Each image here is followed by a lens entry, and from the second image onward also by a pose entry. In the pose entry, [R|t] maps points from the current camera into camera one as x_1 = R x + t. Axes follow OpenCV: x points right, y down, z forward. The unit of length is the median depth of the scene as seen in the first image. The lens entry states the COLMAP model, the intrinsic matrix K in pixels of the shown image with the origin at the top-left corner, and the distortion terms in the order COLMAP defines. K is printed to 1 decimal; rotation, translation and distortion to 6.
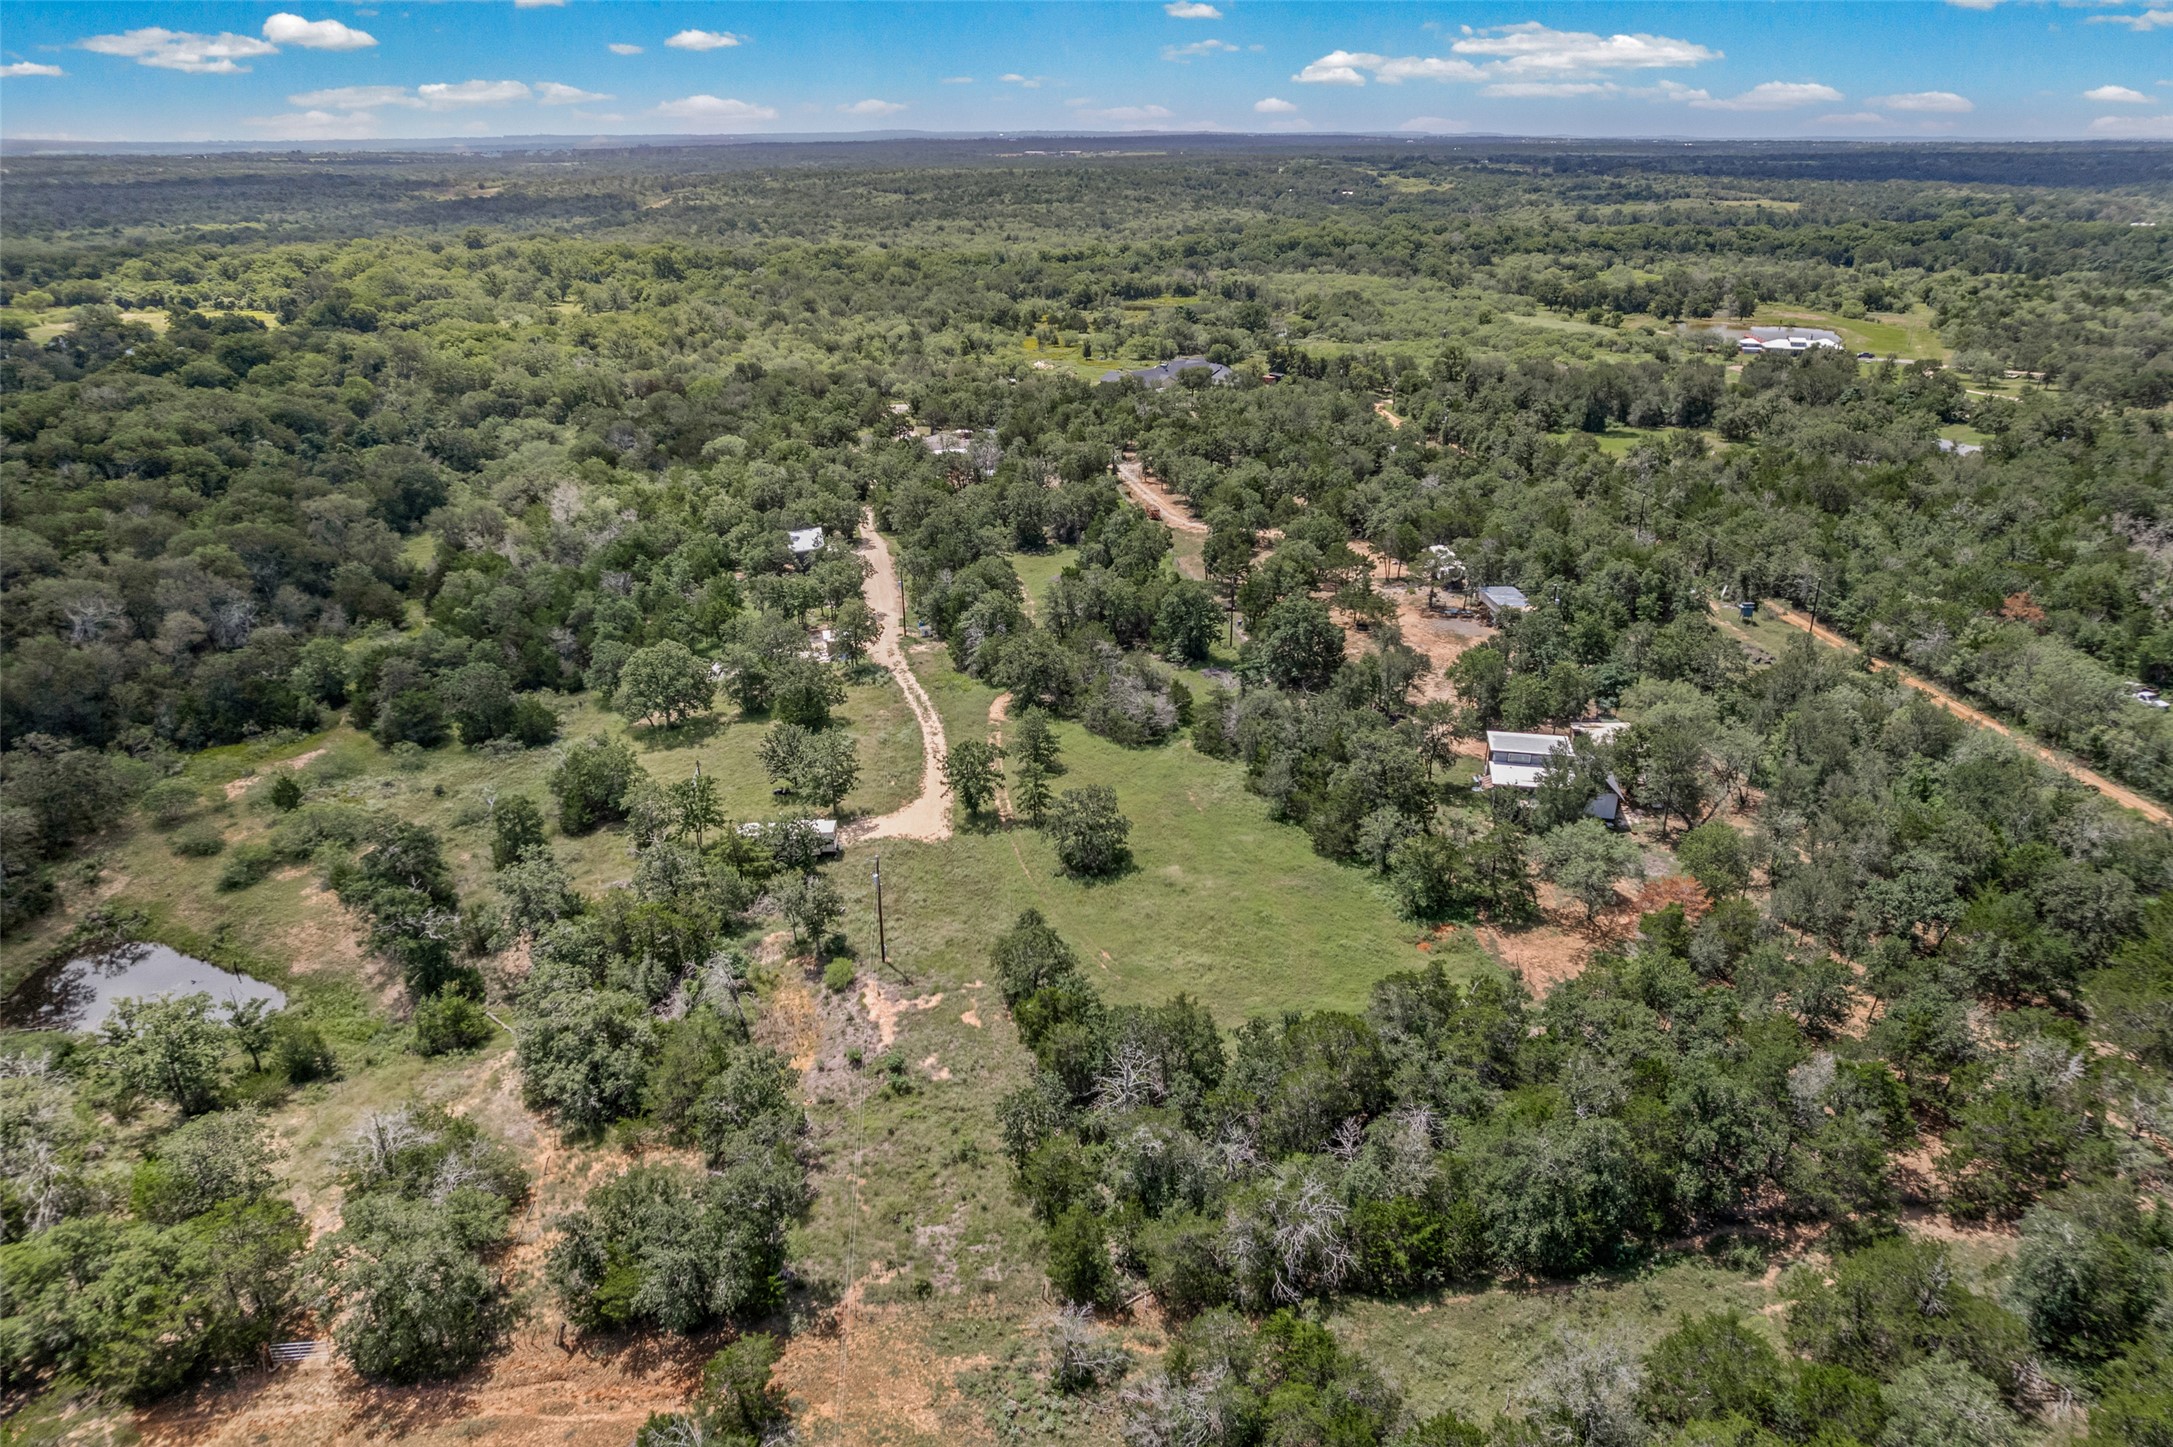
lens RADIAL K [[1391.6, 0, 1093.1], [0, 1391.6, 712.2], [0, 0, 1]] dist [-0.089069, 0.078347]
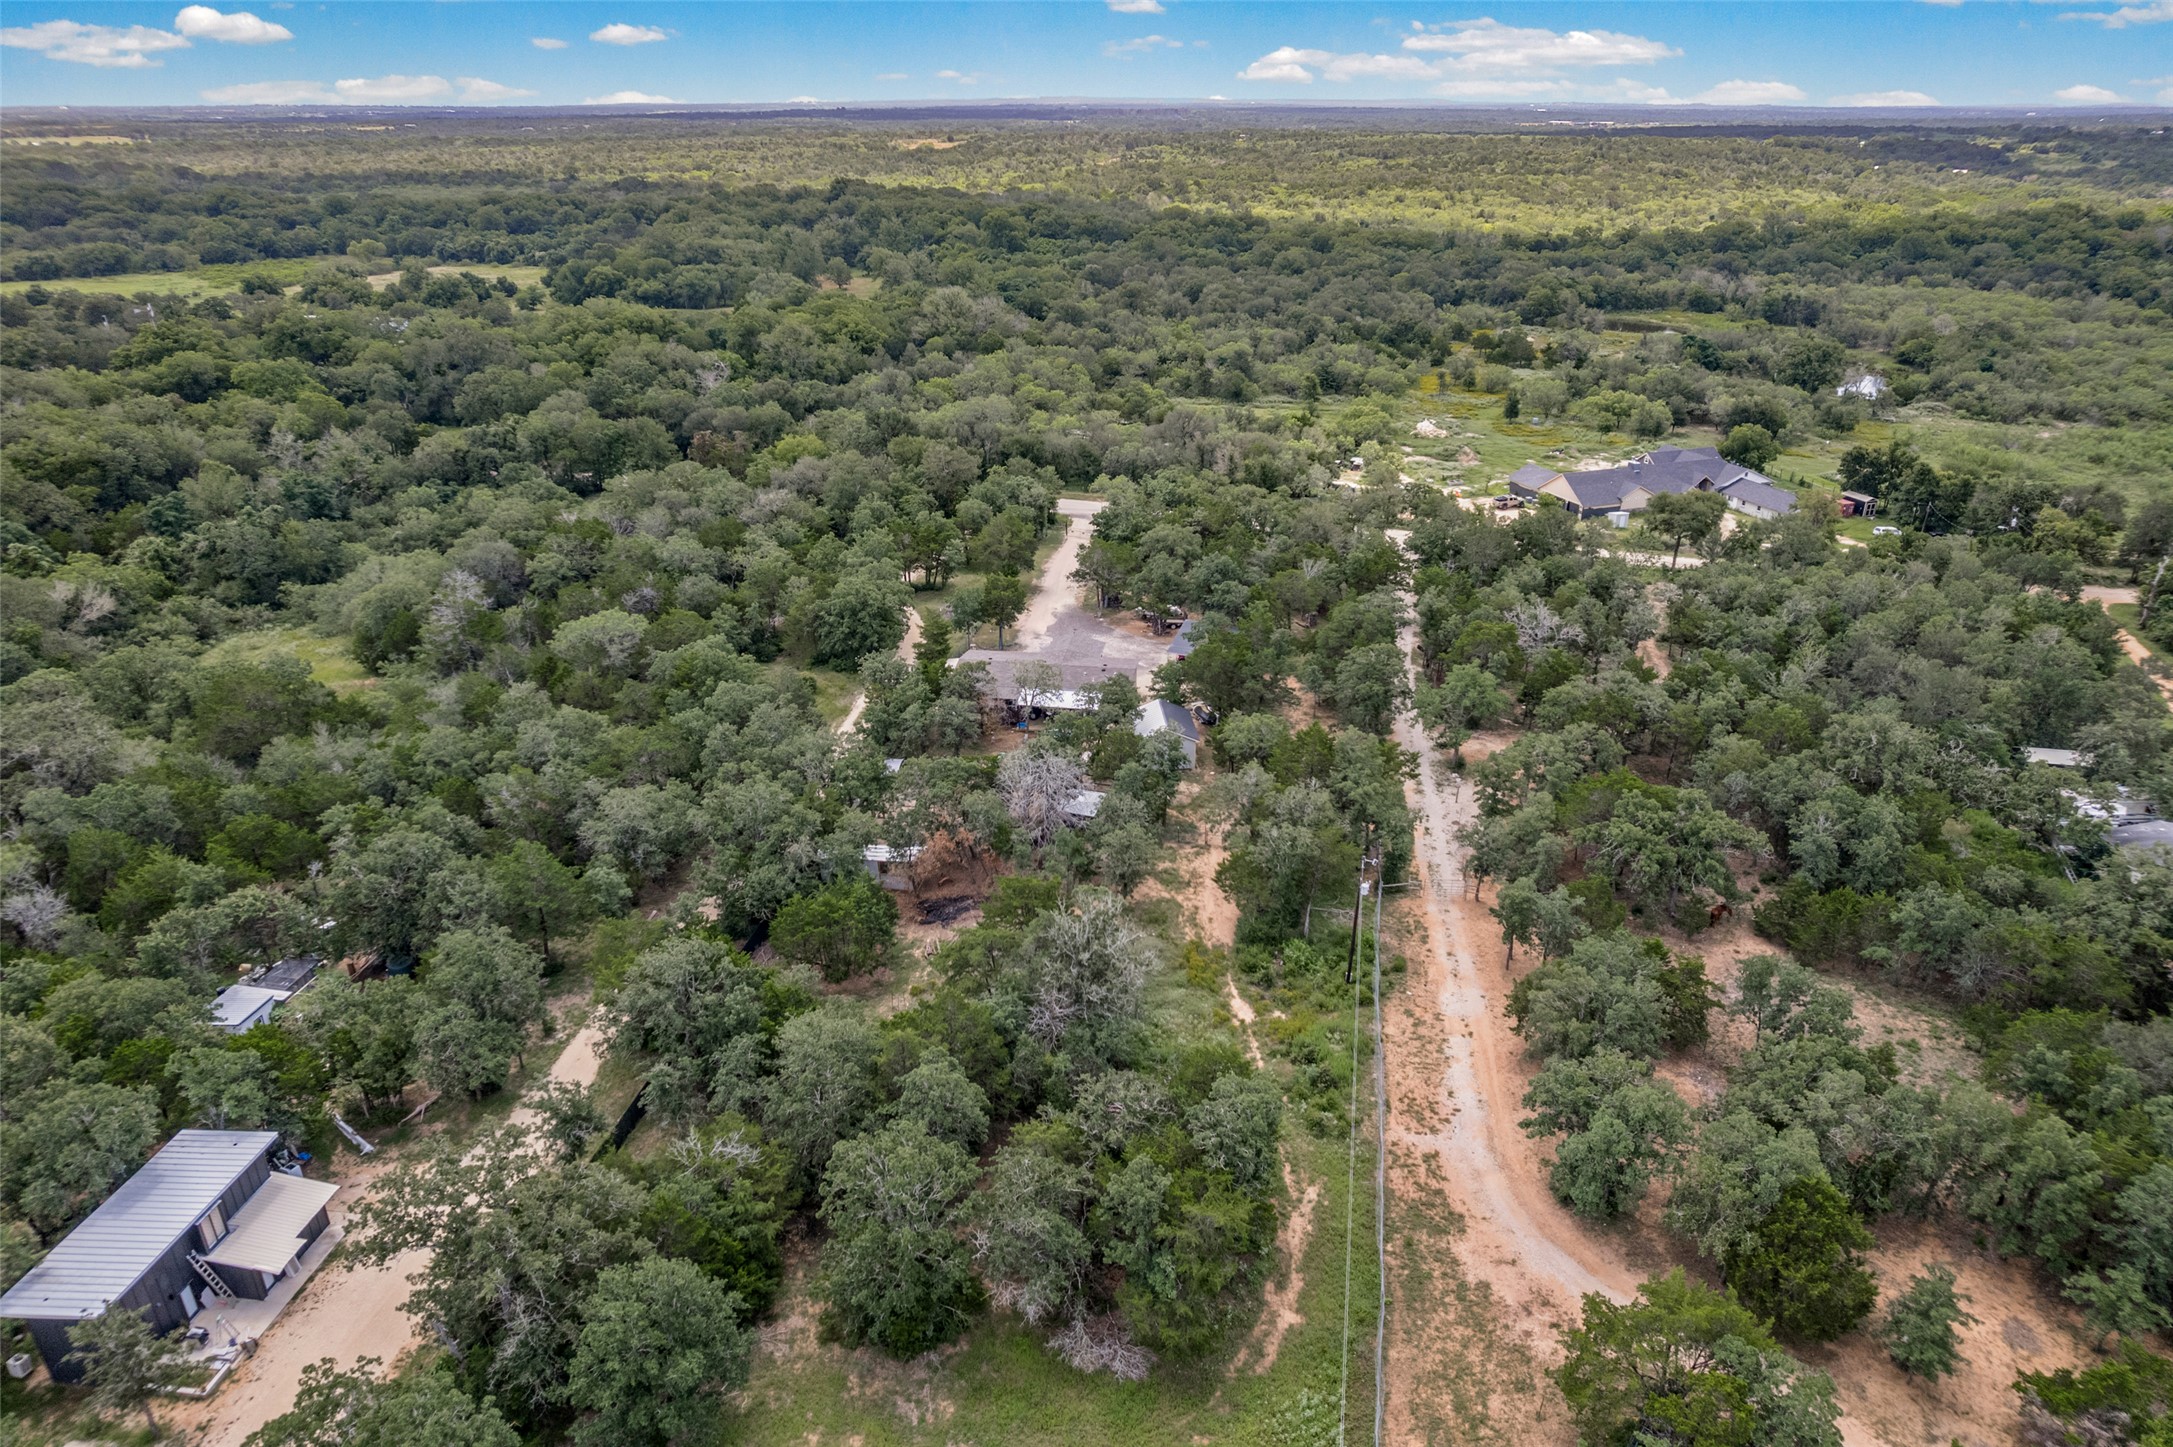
lens RADIAL K [[1391.6, 0, 1093.1], [0, 1391.6, 712.2], [0, 0, 1]] dist [-0.089069, 0.078347]
pose [[0.939361, 0.141963, -0.312166, 0.059941], [-0.135674, 0.989867, 0.041894, -0.260433], [0.314950, 0.002999, 0.949104, 0.746494]]
